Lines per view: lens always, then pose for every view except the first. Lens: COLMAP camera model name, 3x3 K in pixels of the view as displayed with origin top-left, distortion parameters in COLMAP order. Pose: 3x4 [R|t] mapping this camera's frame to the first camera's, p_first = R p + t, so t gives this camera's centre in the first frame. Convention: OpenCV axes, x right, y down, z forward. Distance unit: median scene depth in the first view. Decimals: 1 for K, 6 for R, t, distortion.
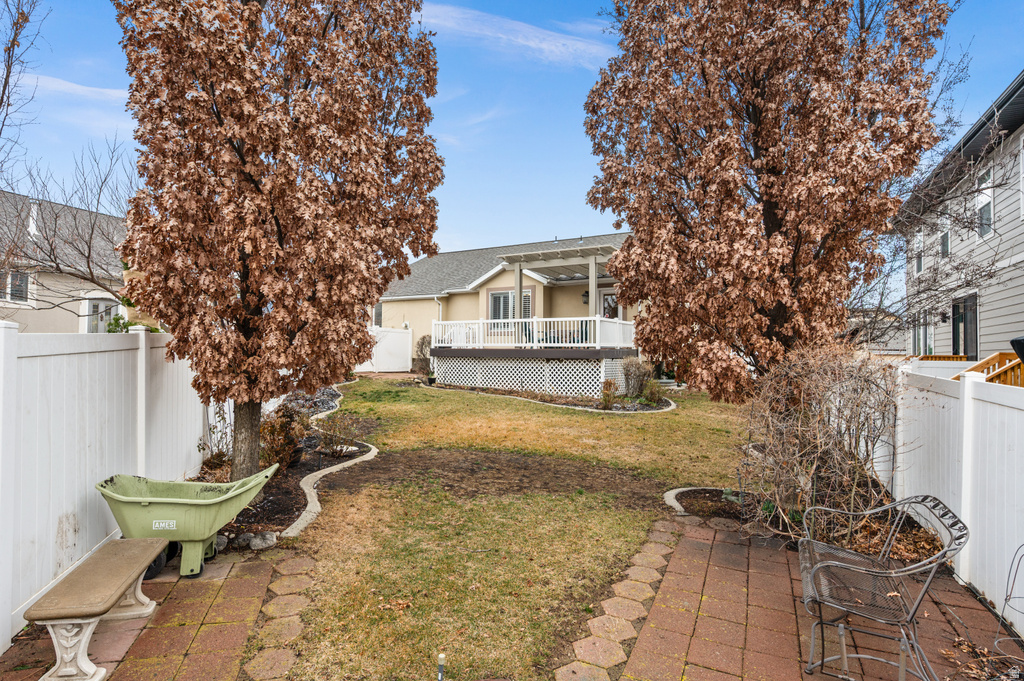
lens RADIAL K [[529.7, 0, 510.7], [0, 529.7, 342.1], [0, 0, 1]] dist [0.000680, 0.000010]
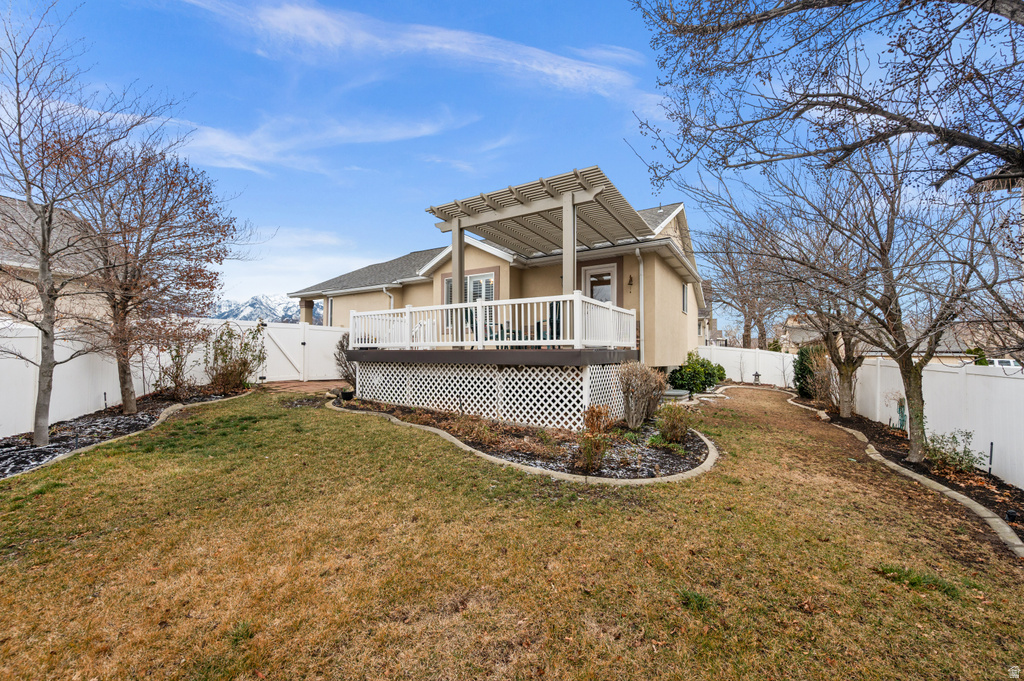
lens RADIAL K [[410.8, 0, 513.9], [0, 410.8, 343.9], [0, 0, 1]] dist [0.000917, 0.000033]
pose [[0.999688, -0.005210, -0.024409, 0.101361], [0.005020, 0.999957, -0.007814, 0.009867], [0.024448, 0.007689, 0.999672, 0.522778]]
